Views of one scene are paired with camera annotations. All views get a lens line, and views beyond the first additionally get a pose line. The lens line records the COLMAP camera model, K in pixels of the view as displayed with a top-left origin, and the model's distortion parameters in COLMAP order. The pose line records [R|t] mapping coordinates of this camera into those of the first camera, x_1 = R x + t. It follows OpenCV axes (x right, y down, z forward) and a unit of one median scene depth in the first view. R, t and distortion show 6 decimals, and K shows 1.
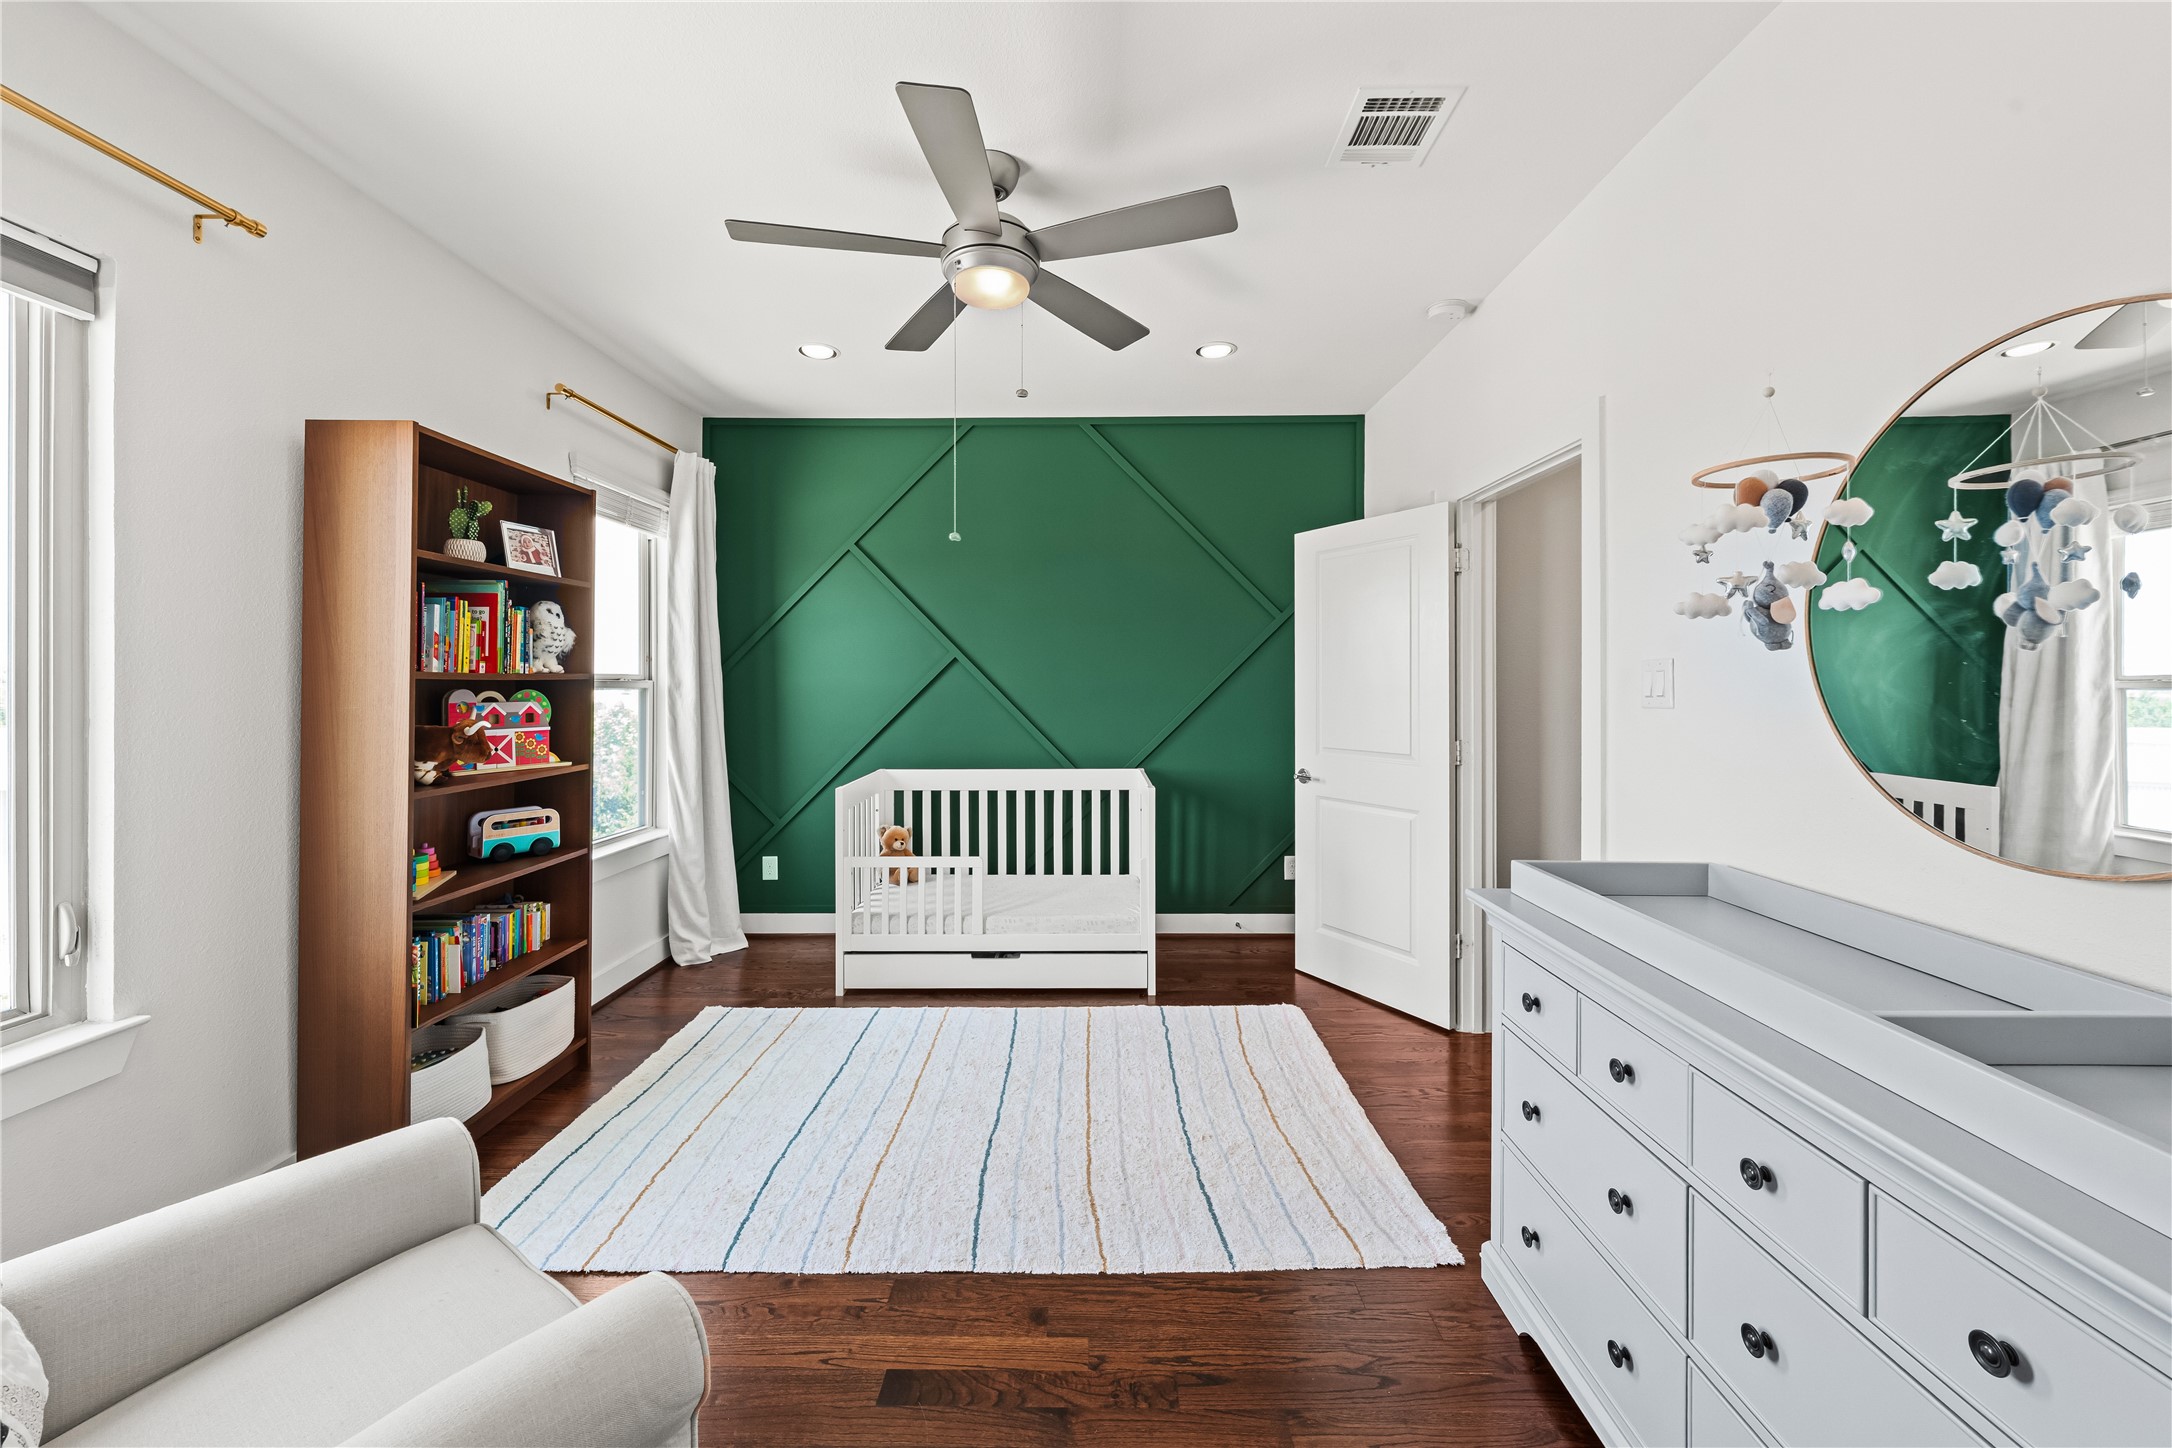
lens RADIAL K [[830.4, 0, 1087.2], [0, 830.4, 681.3], [0, 0, 1]] dist [-0.001837, -0.000035]
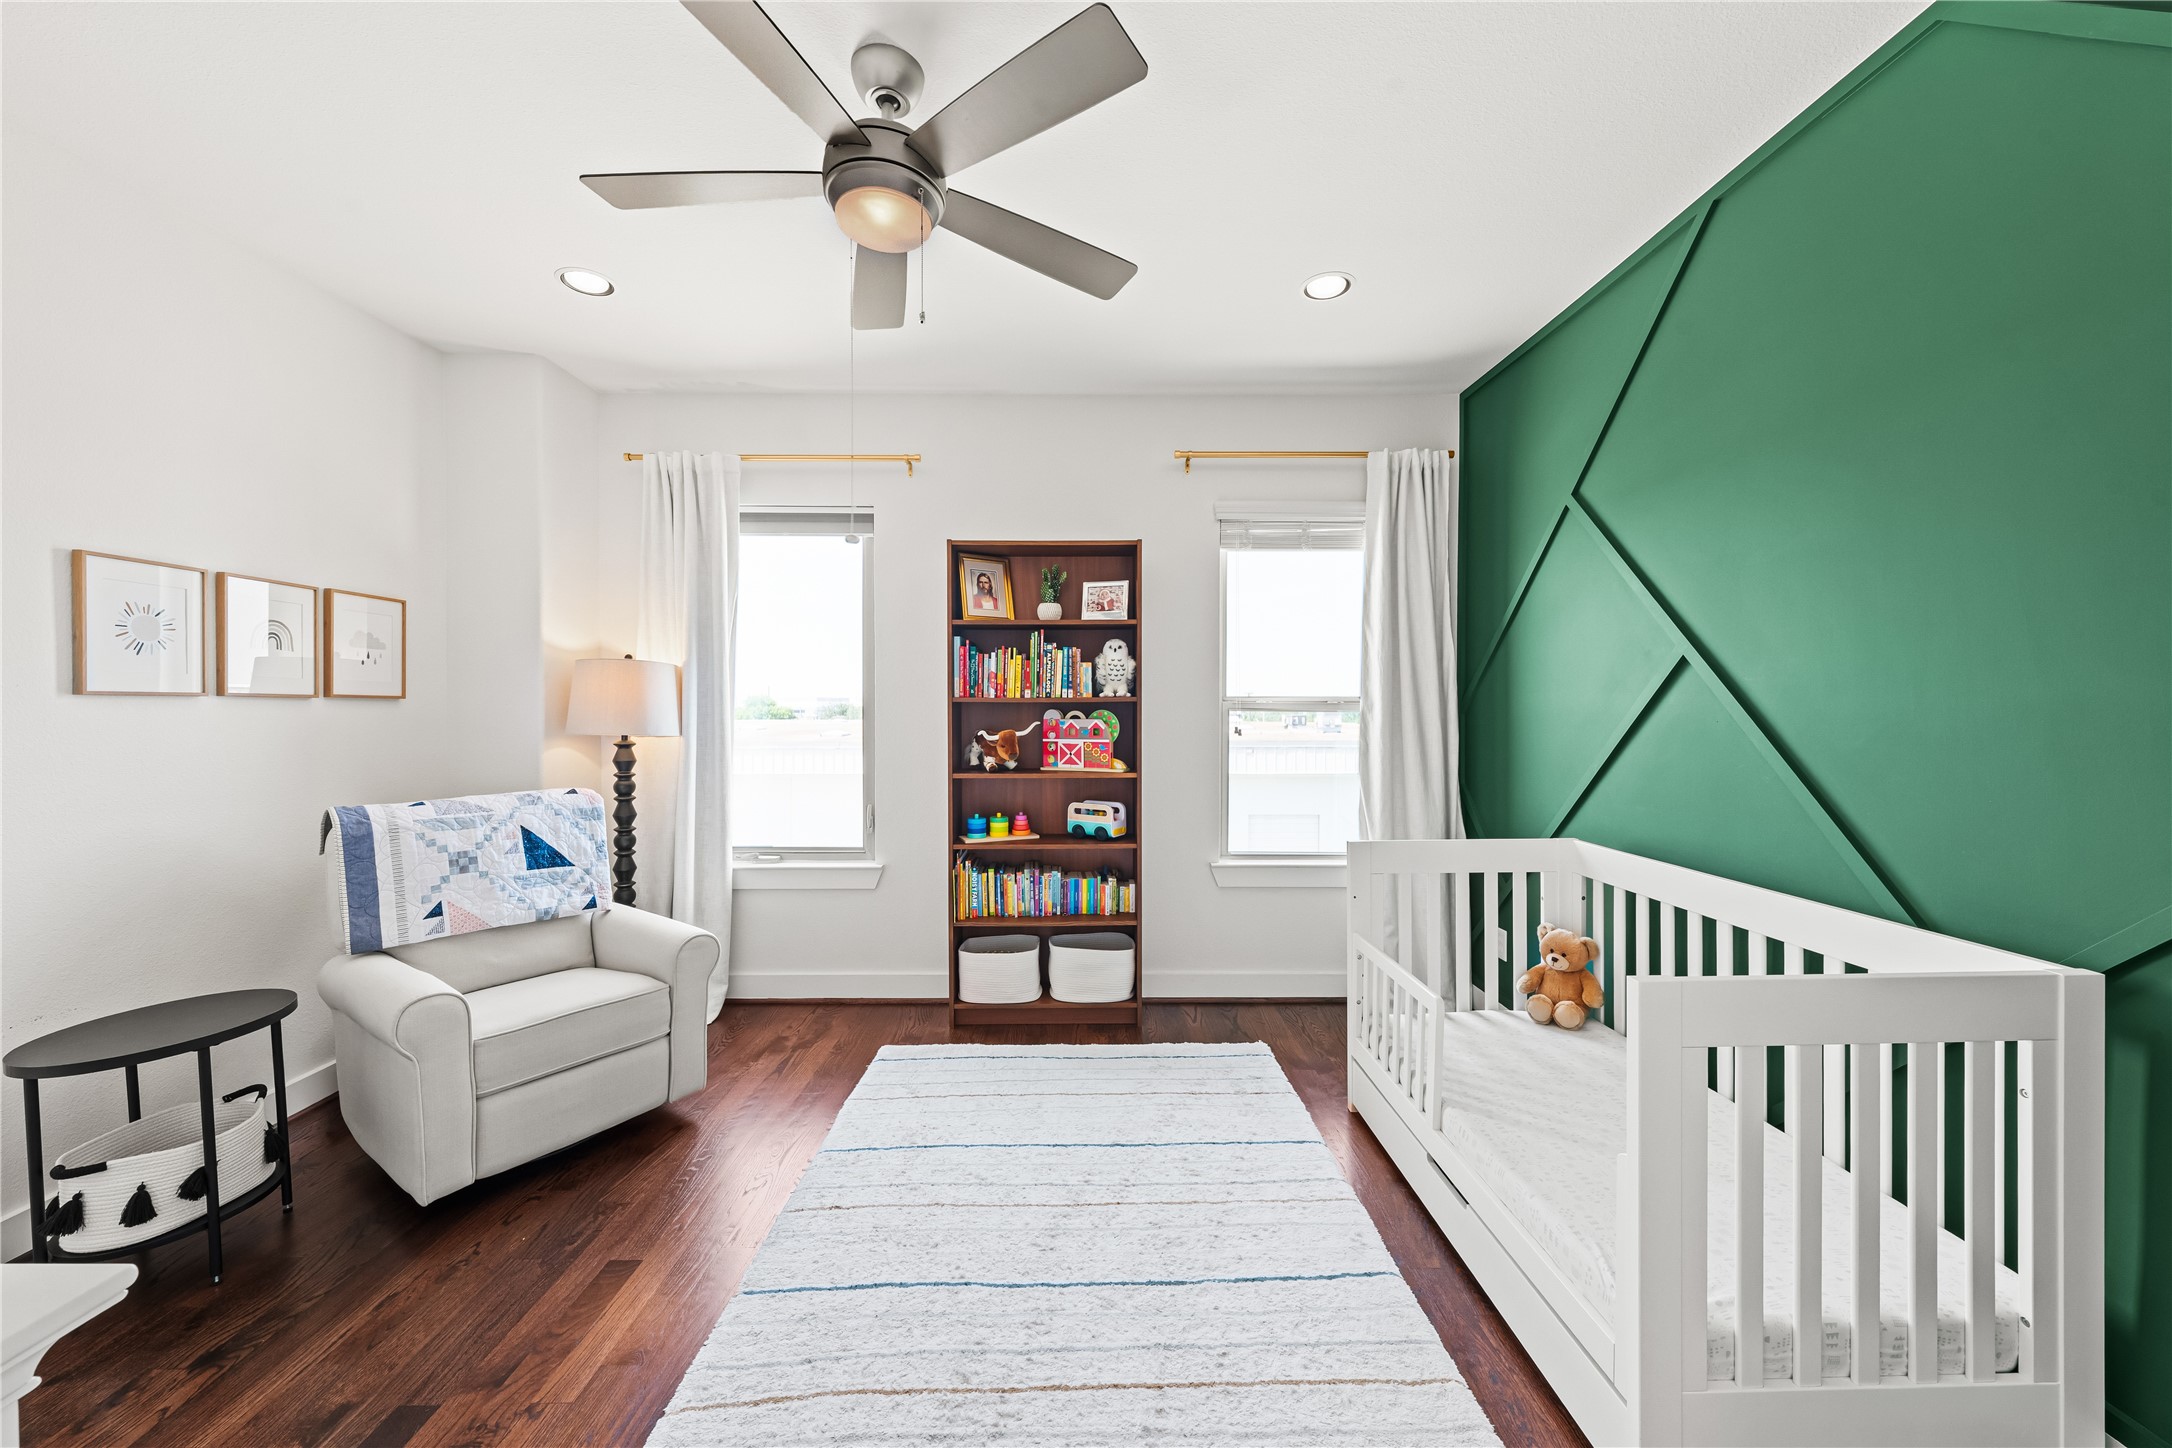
lens RADIAL K [[788.6, 0, 1088.7], [0, 788.6, 715.4], [0, 0, 1]] dist [-0.002368, -0.000149]
pose [[0.021356, 0.007408, -0.999744, 0.553518], [0.001046, 0.999972, 0.007432, 0.009646], [0.999771, -0.001205, 0.021348, 0.972260]]
